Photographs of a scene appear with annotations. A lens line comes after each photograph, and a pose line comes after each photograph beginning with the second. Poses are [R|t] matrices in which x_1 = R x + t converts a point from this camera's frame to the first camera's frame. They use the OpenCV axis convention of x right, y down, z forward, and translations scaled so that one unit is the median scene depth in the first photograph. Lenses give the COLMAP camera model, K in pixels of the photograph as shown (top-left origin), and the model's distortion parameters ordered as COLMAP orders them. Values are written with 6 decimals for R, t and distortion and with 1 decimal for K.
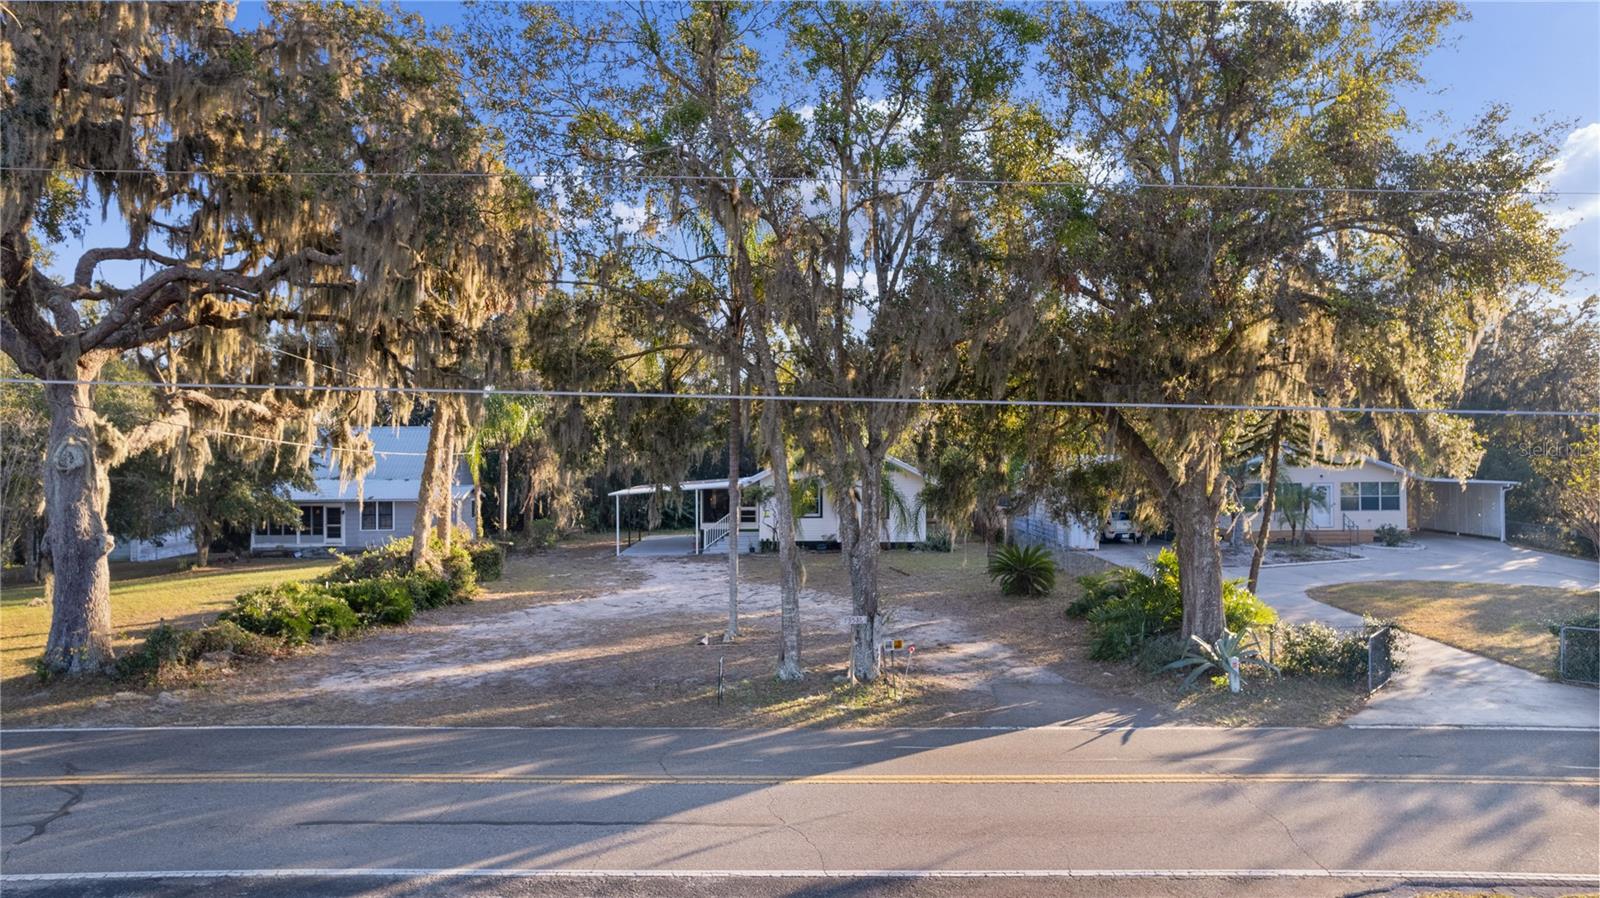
lens RADIAL K [[1028.3, 0, 798.4], [0, 1028.3, 451.6], [0, 0, 1]] dist [-0.070205, 0.067197]
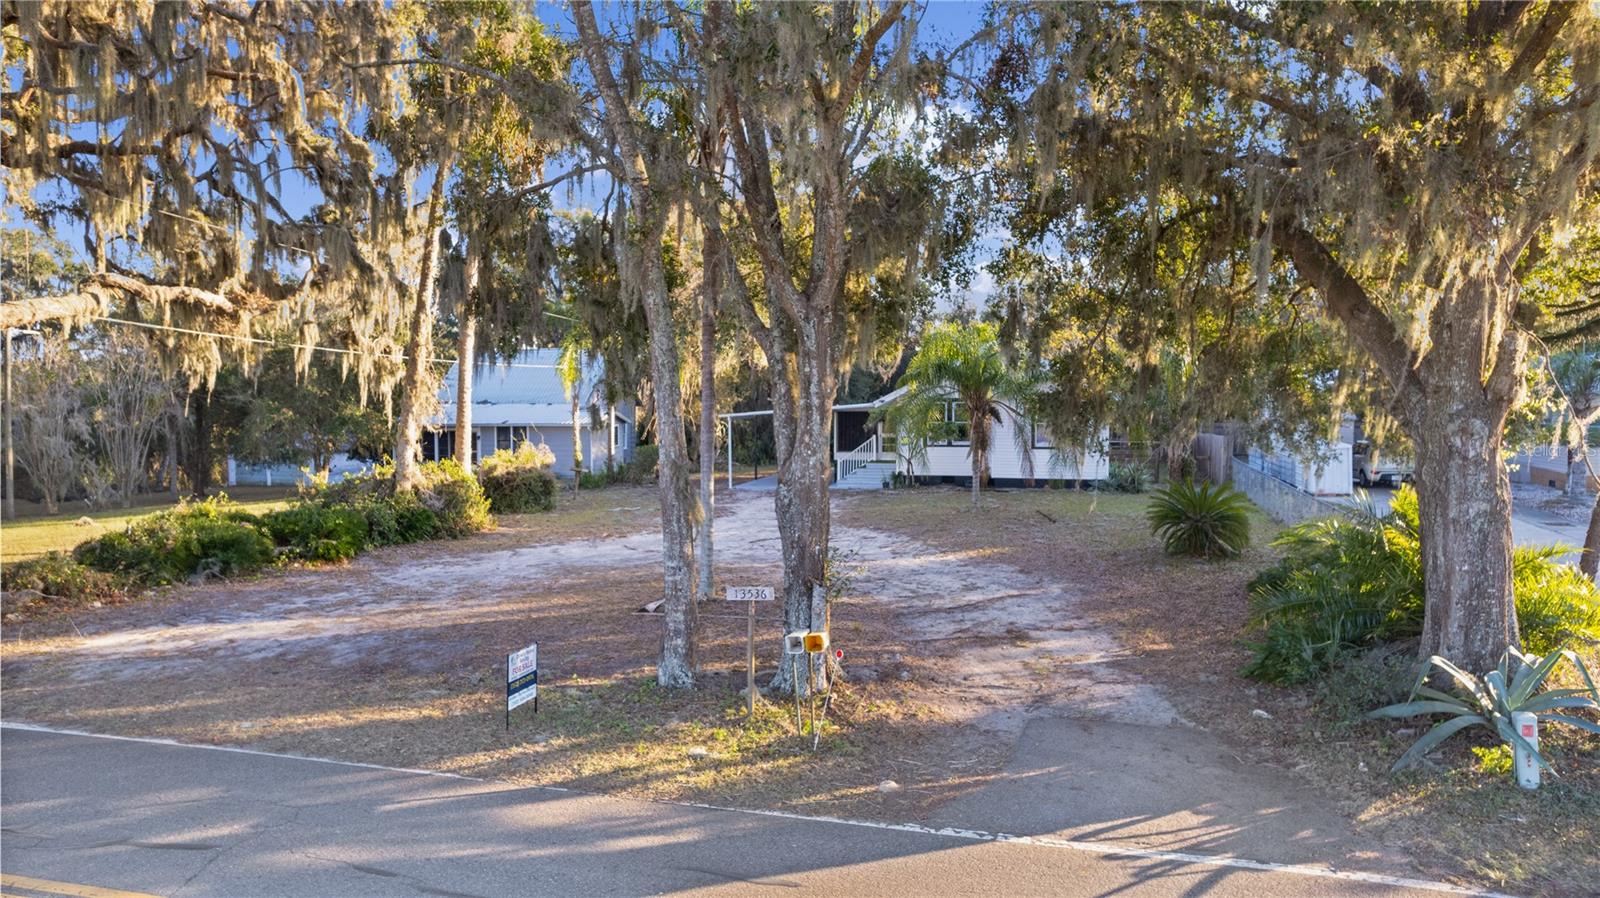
lens RADIAL K [[1028.3, 0, 798.4], [0, 1028.3, 451.6], [0, 0, 1]] dist [-0.070205, 0.067197]
pose [[0.966141, 0.014445, -0.257610, 0.149096], [0.000039, 0.998423, 0.056130, 0.037050], [0.258014, -0.054240, 0.964617, 0.314417]]
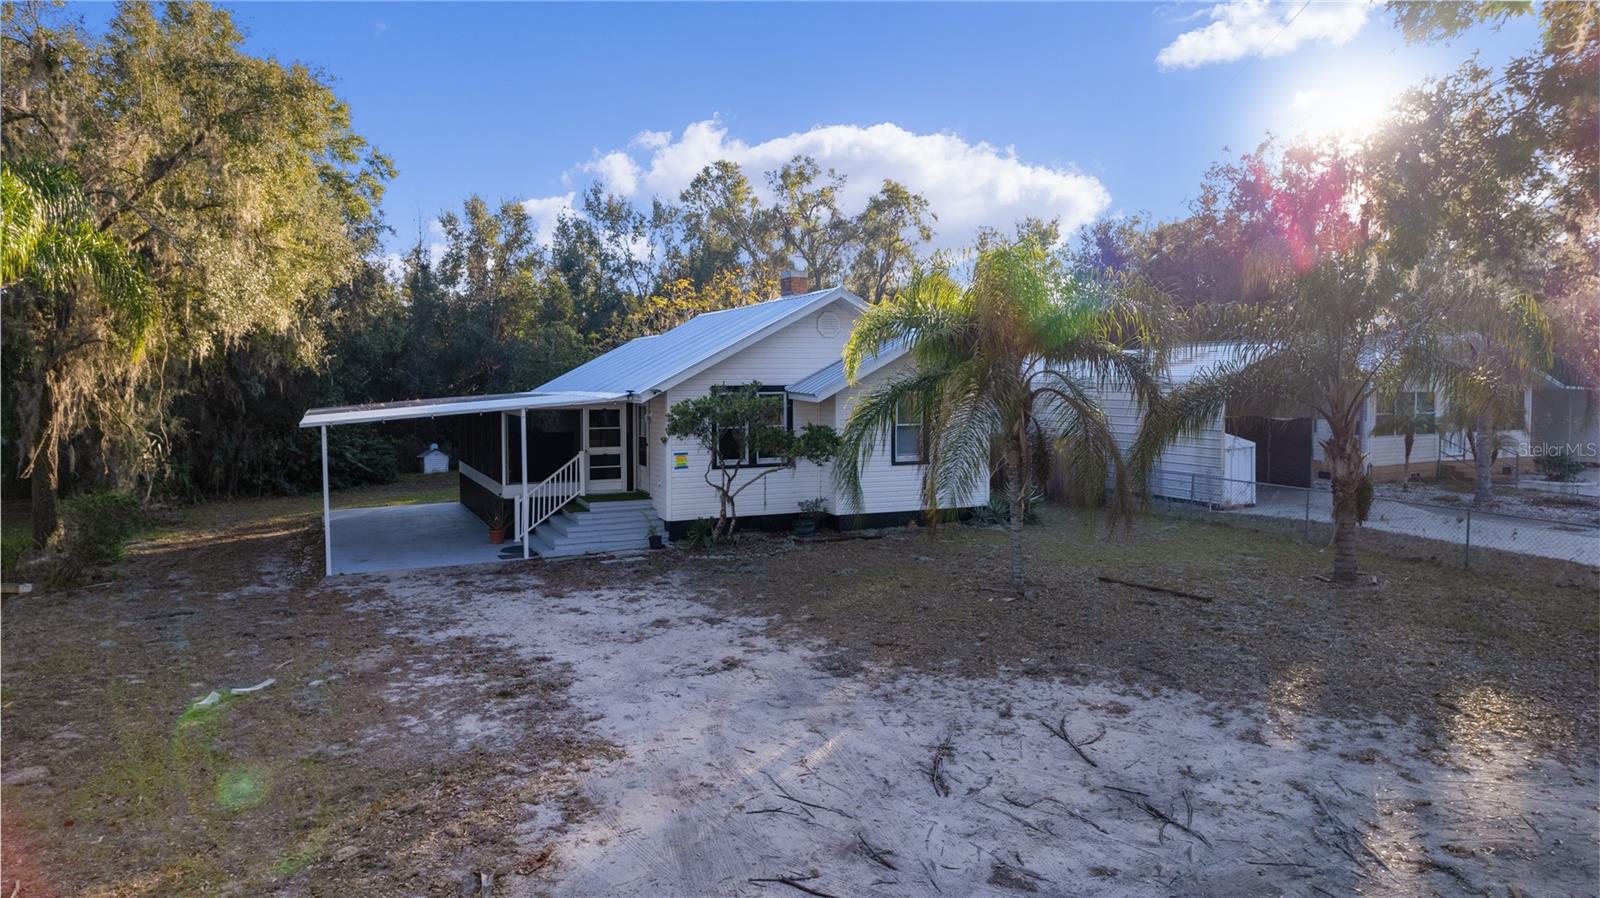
lens RADIAL K [[1028.3, 0, 798.4], [0, 1028.3, 451.6], [0, 0, 1]] dist [-0.070205, 0.067197]
pose [[0.906386, -0.029174, 0.421441, -0.275601], [0.001297, 0.997800, 0.066282, 0.040461], [-0.422448, -0.059531, 0.904430, 0.876300]]
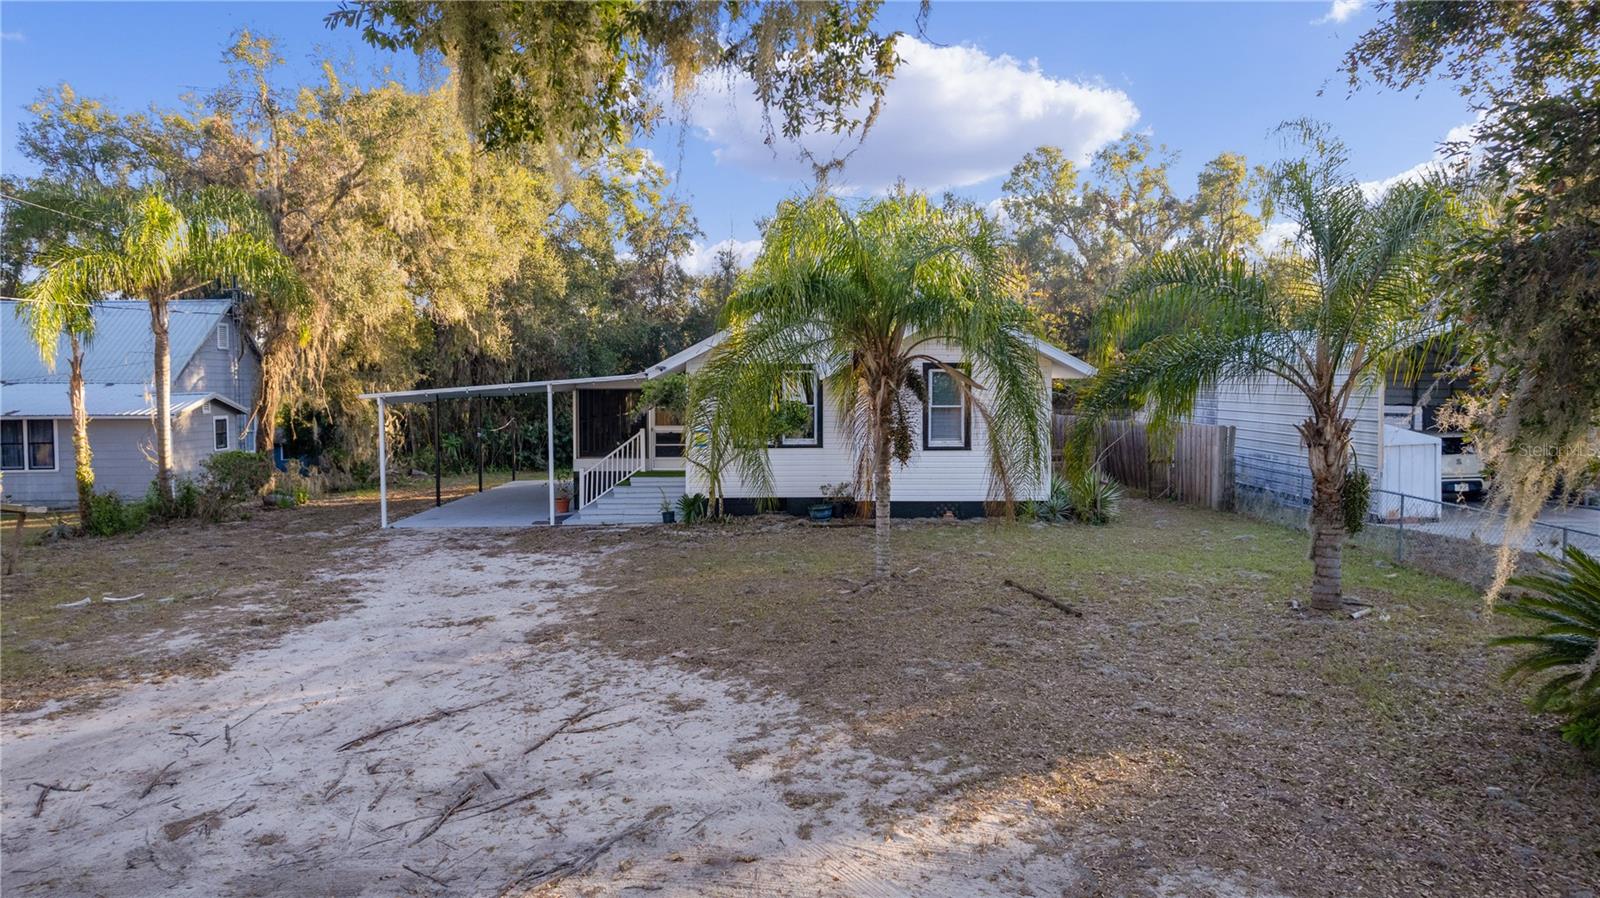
lens RADIAL K [[1028.3, 0, 798.4], [0, 1028.3, 451.6], [0, 0, 1]] dist [-0.070205, 0.067197]
pose [[0.999998, 0.000914, -0.001624, 0.021028], [-0.000811, 0.998049, 0.062427, 0.058652], [0.001678, -0.062426, 0.998048, 0.841134]]
